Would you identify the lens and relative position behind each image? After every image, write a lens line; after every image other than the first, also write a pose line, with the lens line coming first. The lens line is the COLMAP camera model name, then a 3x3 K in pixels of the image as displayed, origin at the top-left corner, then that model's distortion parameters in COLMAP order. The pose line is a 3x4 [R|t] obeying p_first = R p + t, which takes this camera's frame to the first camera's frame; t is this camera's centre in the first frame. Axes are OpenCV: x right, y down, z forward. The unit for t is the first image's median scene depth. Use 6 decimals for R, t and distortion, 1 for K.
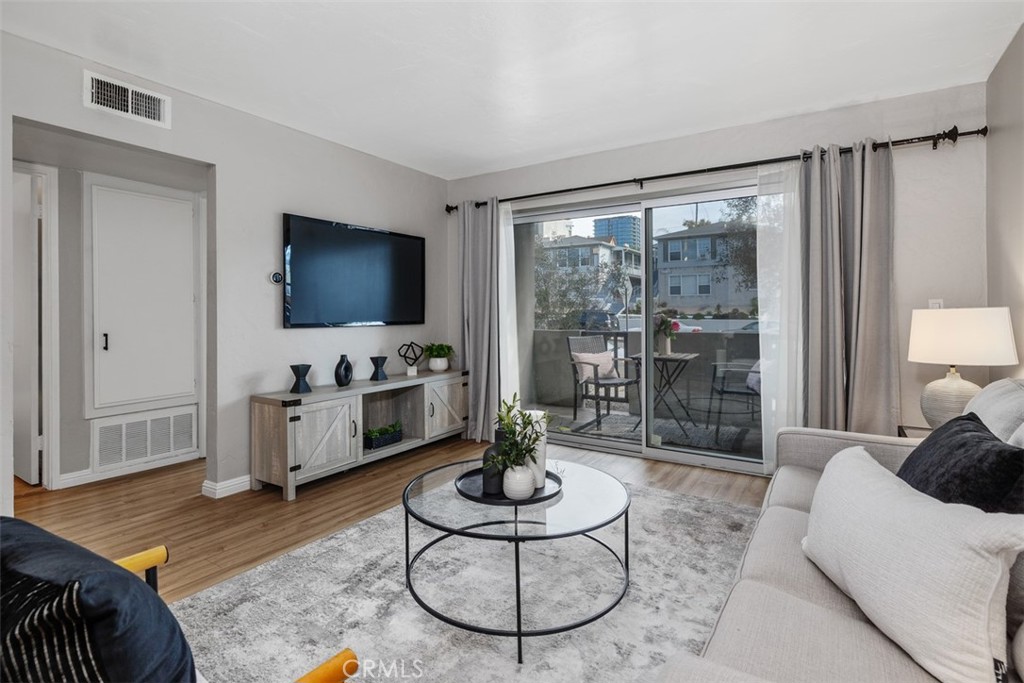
lens RADIAL K [[499.4, 0, 505.0], [0, 499.4, 312.7], [0, 0, 1]] dist [-0.003484, 0.000688]
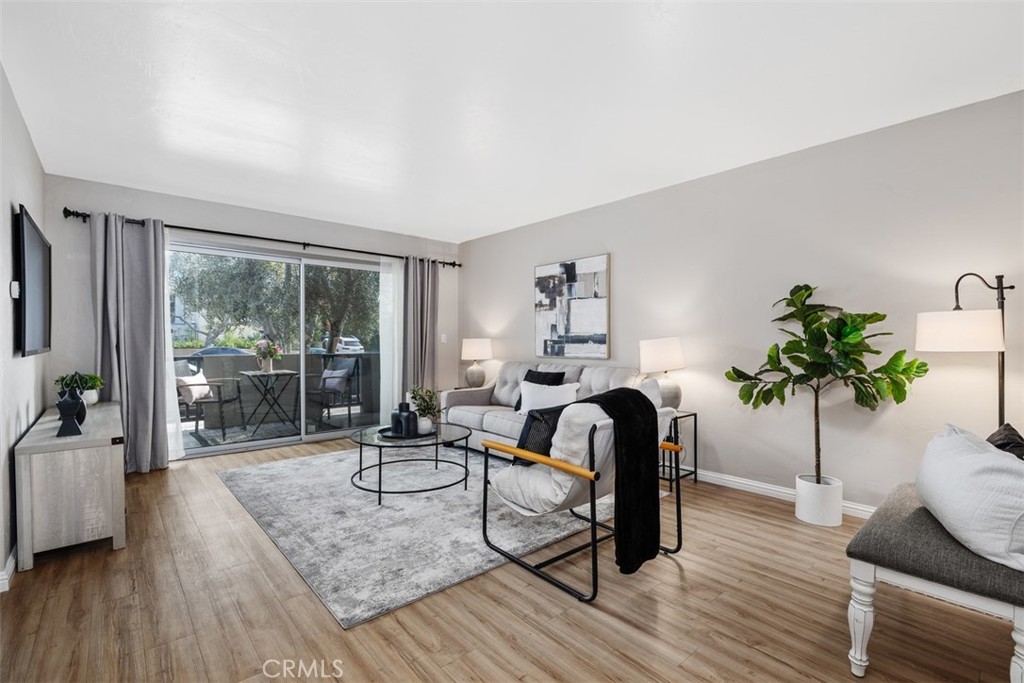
lens RADIAL K [[470.0, 0, 516.8], [0, 470.0, 348.5], [0, 0, 1]] dist [-0.005274, 0.002248]
pose [[0.266446, -0.014281, 0.963744, -0.385800], [-0.003506, 0.999869, 0.015786, 0.001884], [-0.963843, -0.007585, 0.266361, 0.038011]]
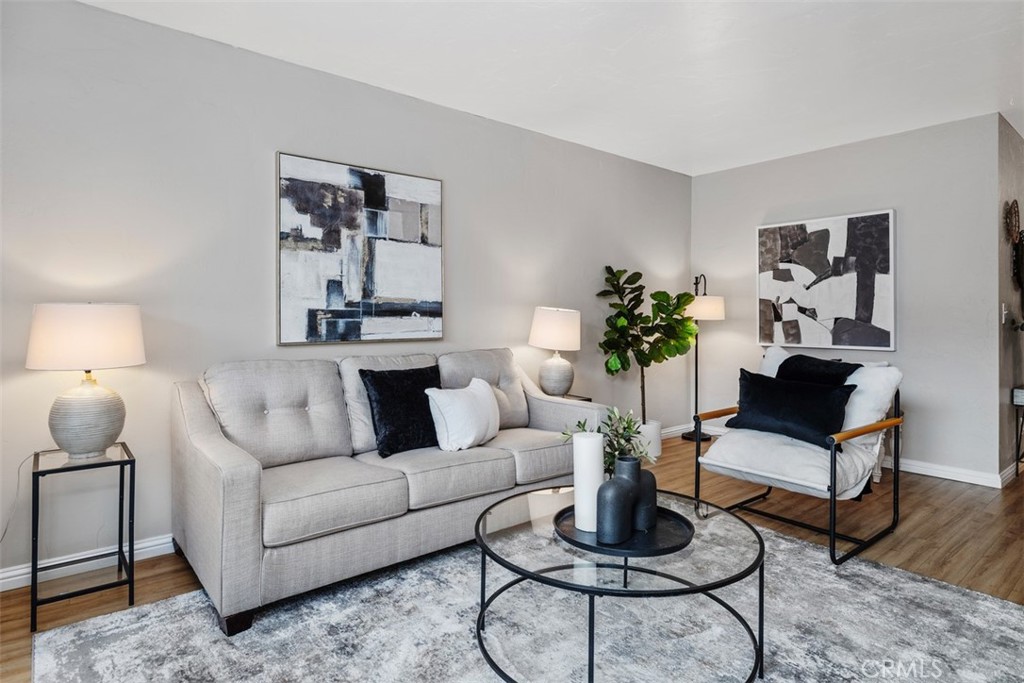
lens RADIAL K [[562.3, 0, 517.8], [0, 562.3, 312.1], [0, 0, 1]] dist [-0.008990, -0.000395]
pose [[-0.957793, 0.000942, 0.287458, -0.023112], [-0.001748, 0.999957, -0.009099, 0.004810], [-0.287454, -0.009217, -0.957750, 0.466258]]
